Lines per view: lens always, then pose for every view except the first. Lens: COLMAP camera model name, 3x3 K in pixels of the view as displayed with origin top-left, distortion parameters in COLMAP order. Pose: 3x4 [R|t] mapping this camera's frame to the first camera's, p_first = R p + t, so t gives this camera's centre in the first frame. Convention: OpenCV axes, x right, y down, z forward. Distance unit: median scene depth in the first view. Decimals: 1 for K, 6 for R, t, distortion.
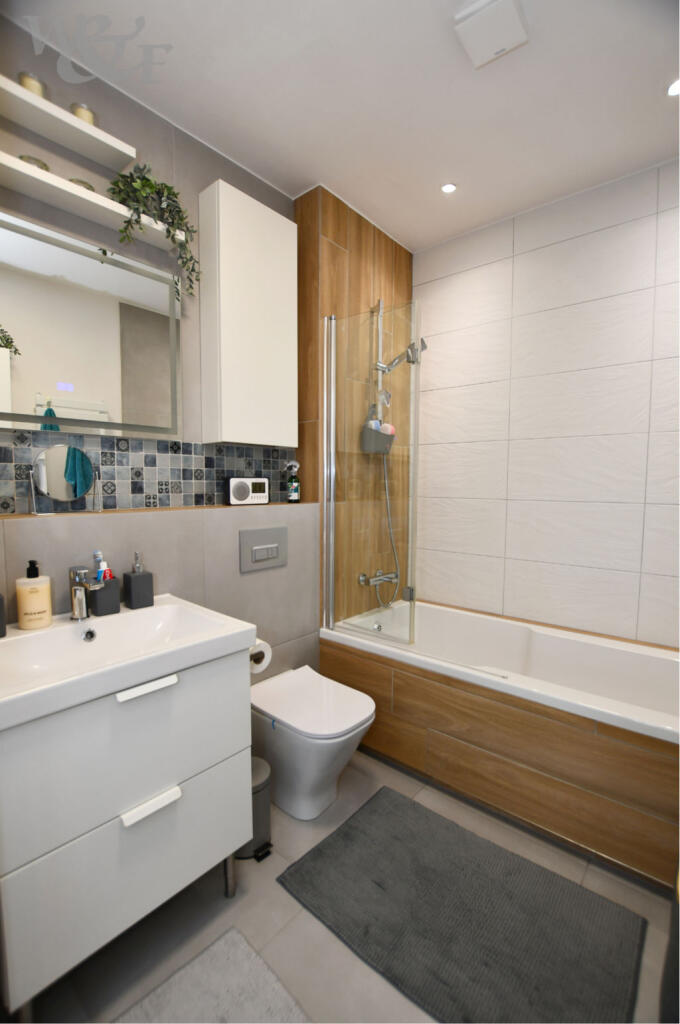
lens RADIAL K [[457.5, 0, 339.3], [0, 457.5, 517.4], [0, 0, 1]] dist [-0.028961, 0.003969]
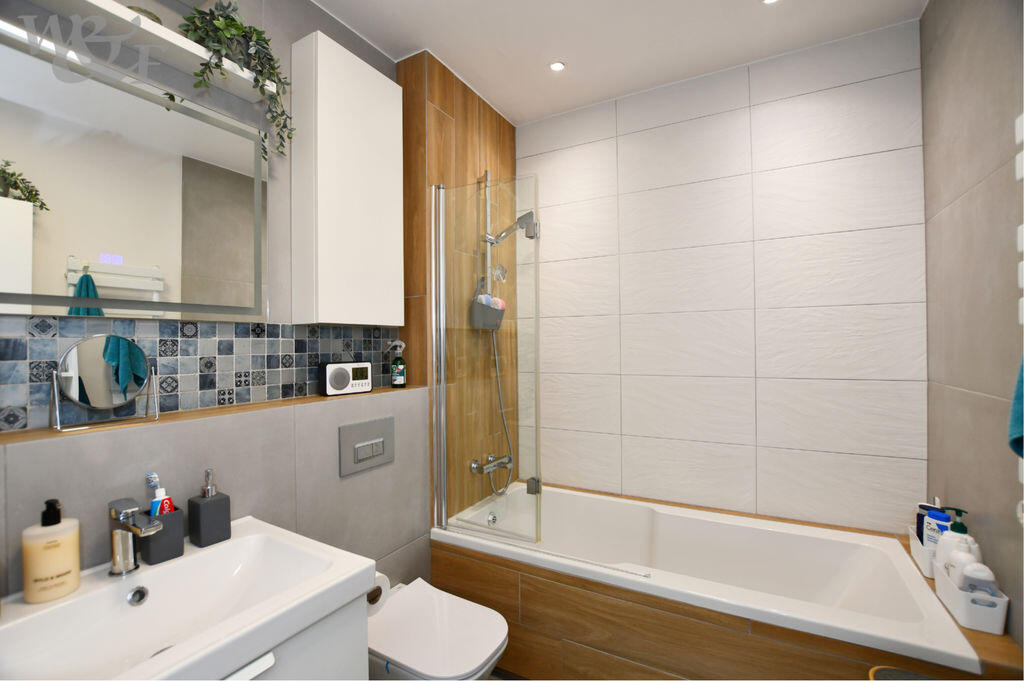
lens RADIAL K [[457.5, 0, 513.5], [0, 457.5, 339.2], [0, 0, 1]] dist [-0.028961, 0.003969]
pose [[0.979927, -0.015882, 0.198722, -0.066972], [0.033238, 0.995885, -0.084310, -0.050992], [-0.196566, 0.089223, 0.976423, 0.100254]]
